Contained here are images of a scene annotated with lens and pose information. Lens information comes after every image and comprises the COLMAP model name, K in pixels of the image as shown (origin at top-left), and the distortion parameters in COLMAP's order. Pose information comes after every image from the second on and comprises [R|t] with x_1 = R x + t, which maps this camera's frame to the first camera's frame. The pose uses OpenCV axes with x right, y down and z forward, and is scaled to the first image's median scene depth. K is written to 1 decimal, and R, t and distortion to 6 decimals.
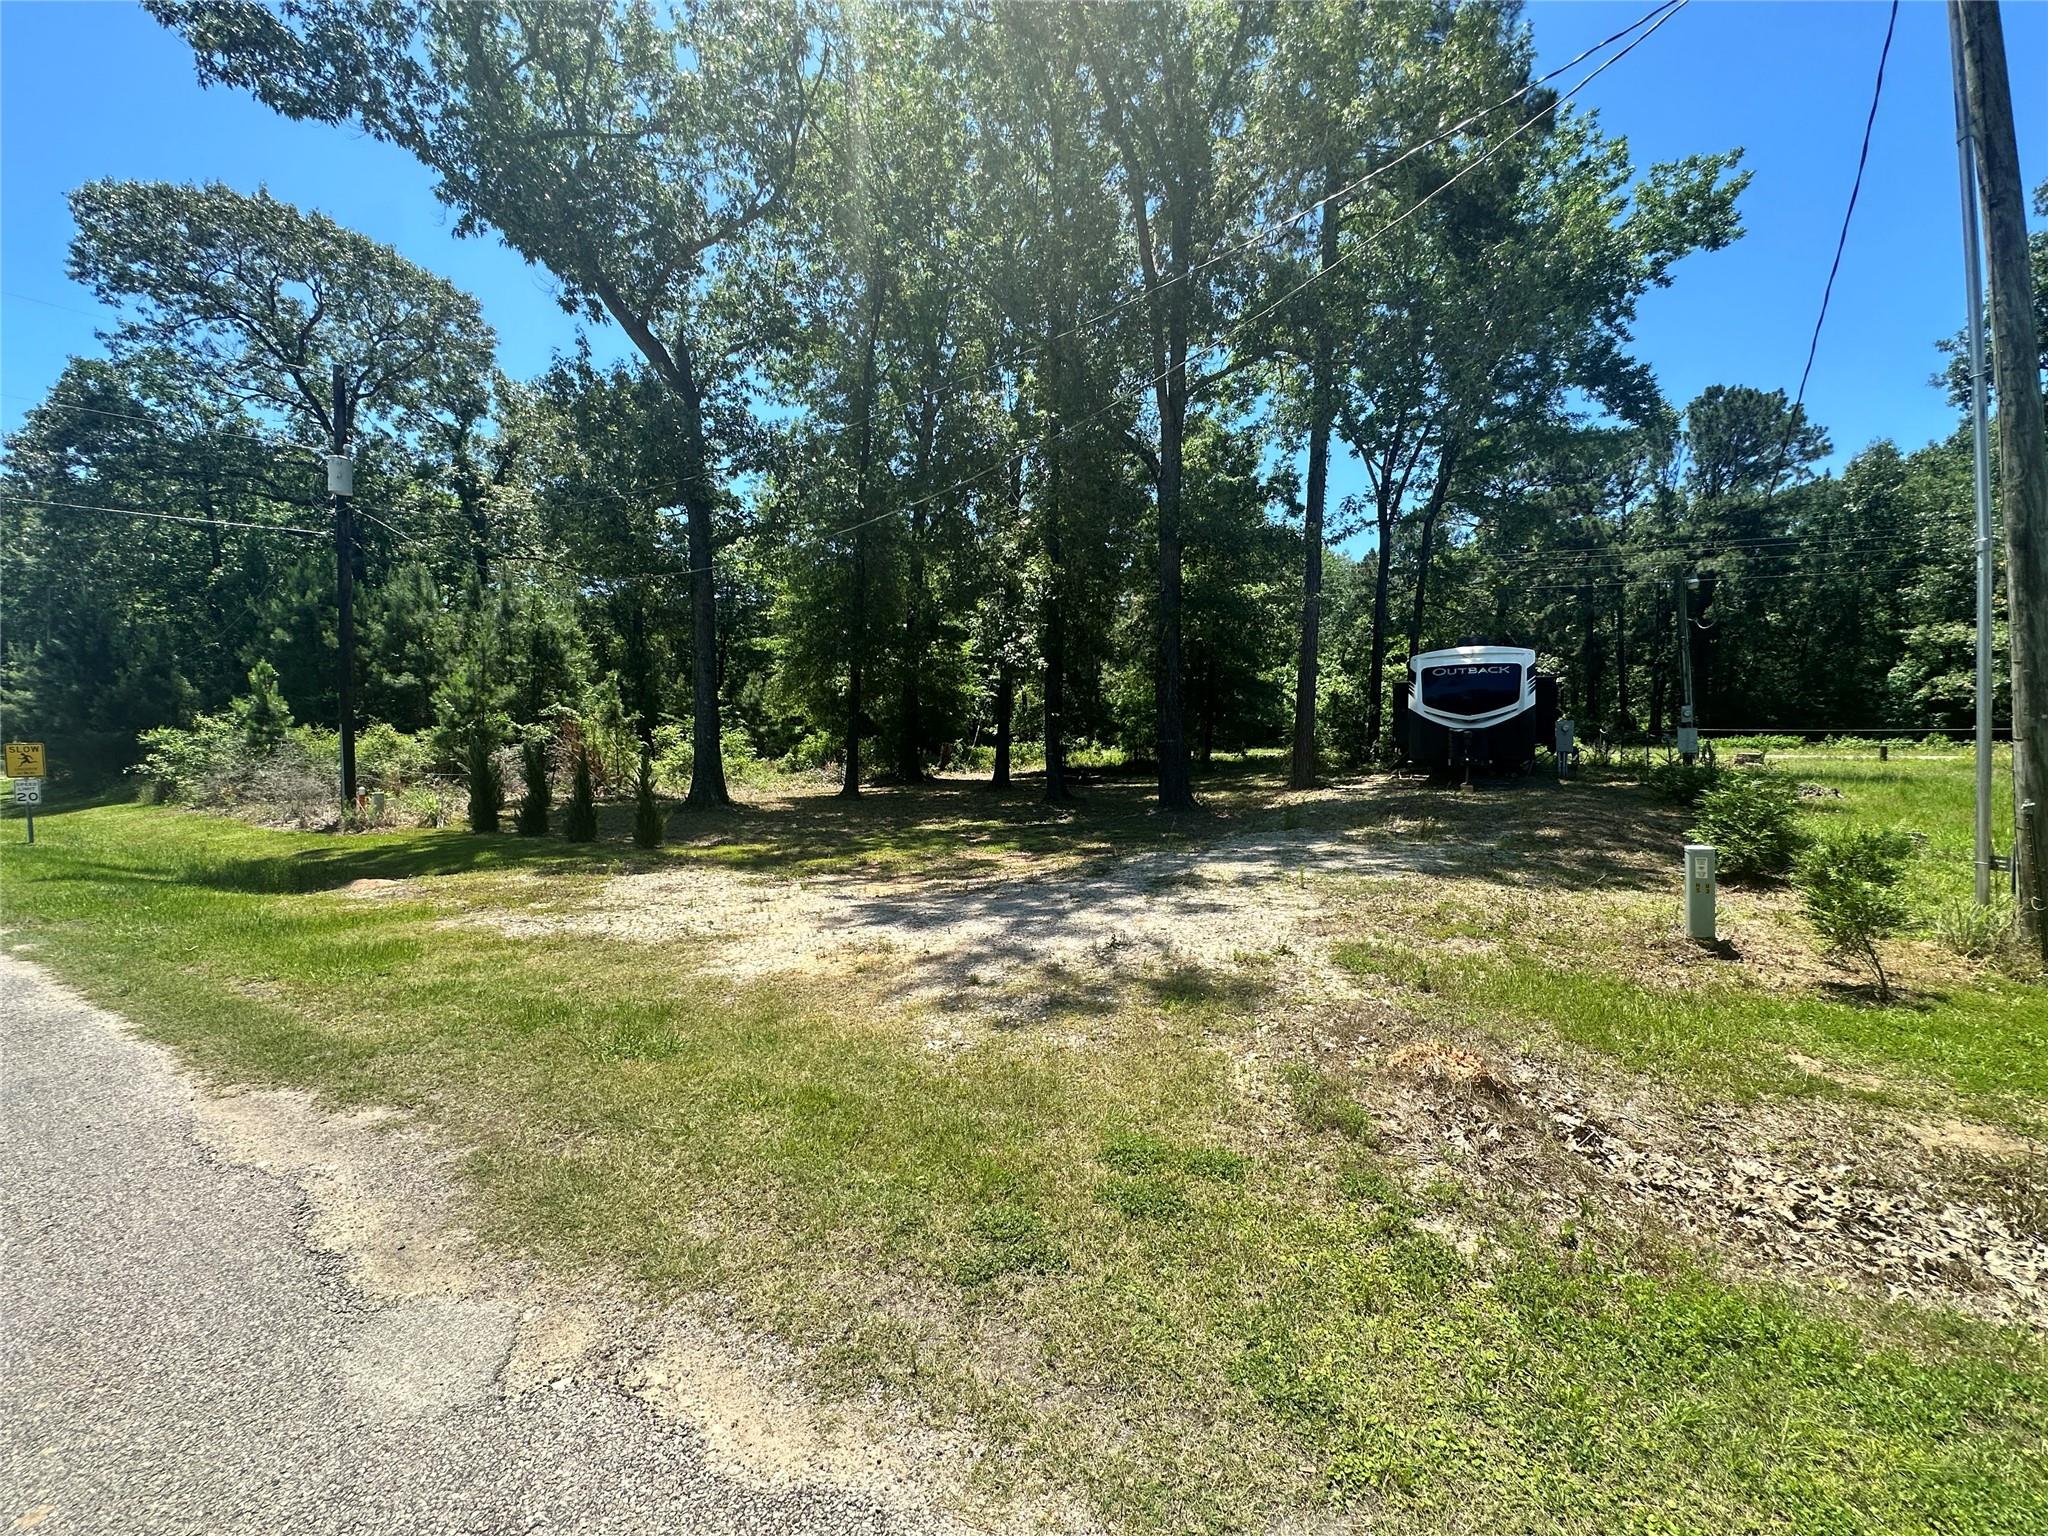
lens RADIAL K [[820.4, 0, 1020.0], [0, 820.4, 777.8], [0, 0, 1]] dist [-0.003970, 0.000489]
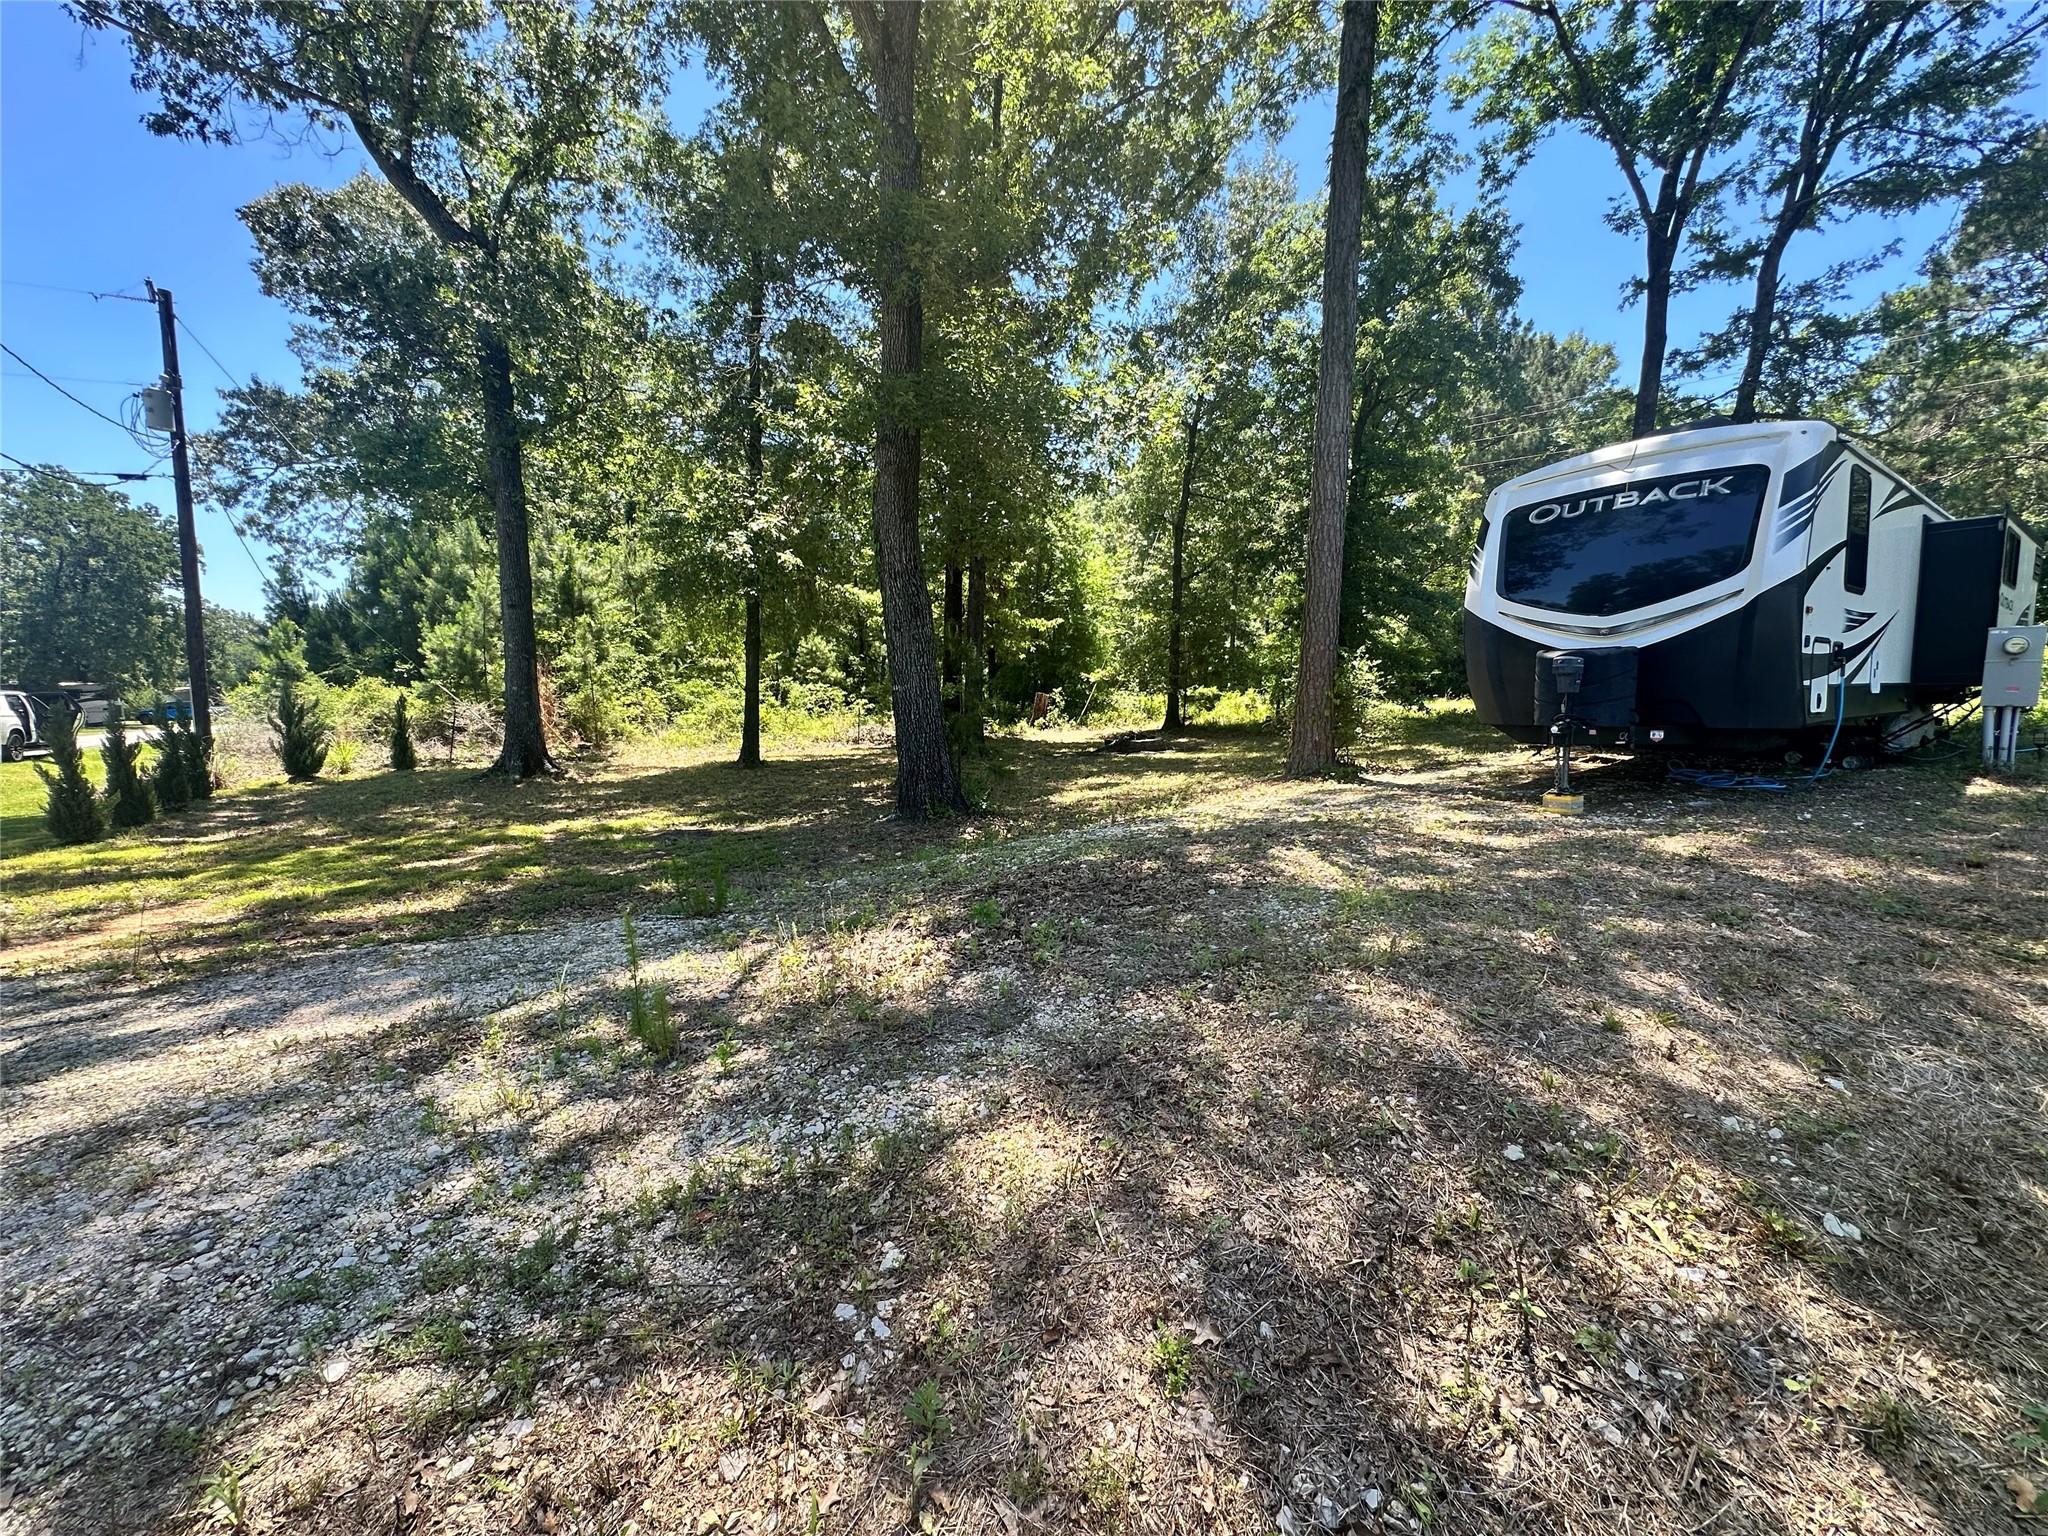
lens RADIAL K [[820.4, 0, 1057.6], [0, 820.4, 771.7], [0, 0, 1]] dist [-0.003970, 0.000489]
pose [[0.921201, 0.029763, -0.387947, 0.348676], [-0.009237, 0.998462, 0.054670, -0.015938], [0.388978, -0.046779, 0.920059, 0.404274]]
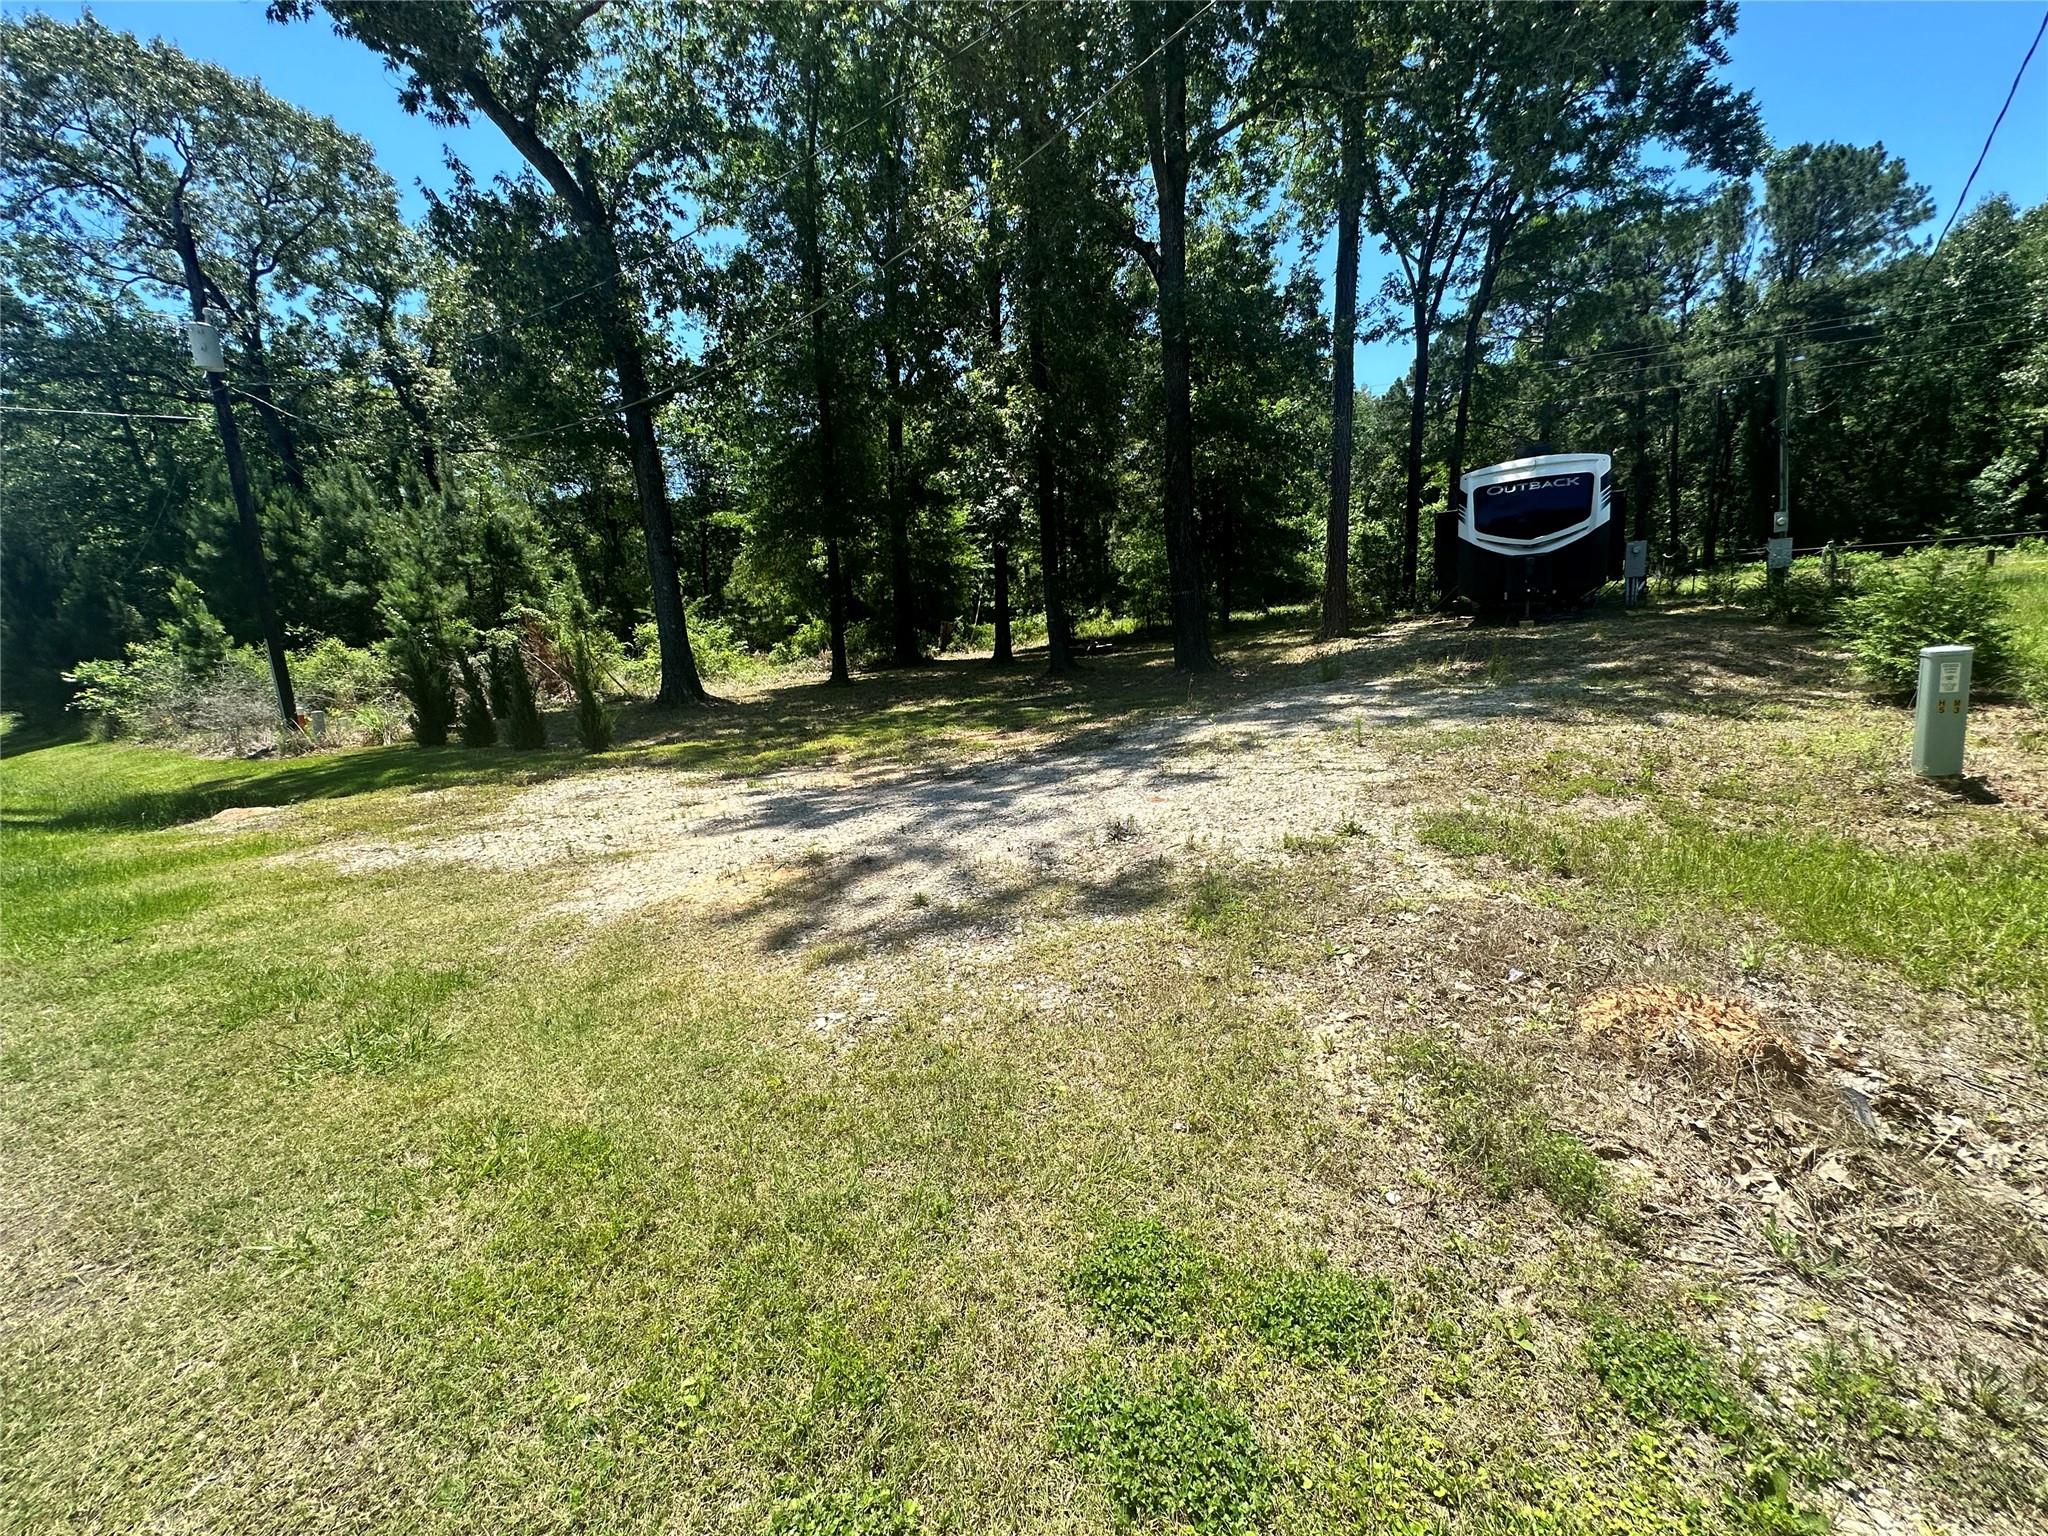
lens RADIAL K [[820.4, 0, 1019.4], [0, 820.4, 774.4], [0, 0, 1]] dist [-0.003970, 0.000489]
pose [[0.997580, -0.063968, -0.027248, 0.013563], [0.067102, 0.988395, 0.136284, 0.011543], [0.018214, -0.137783, 0.990295, 0.075299]]
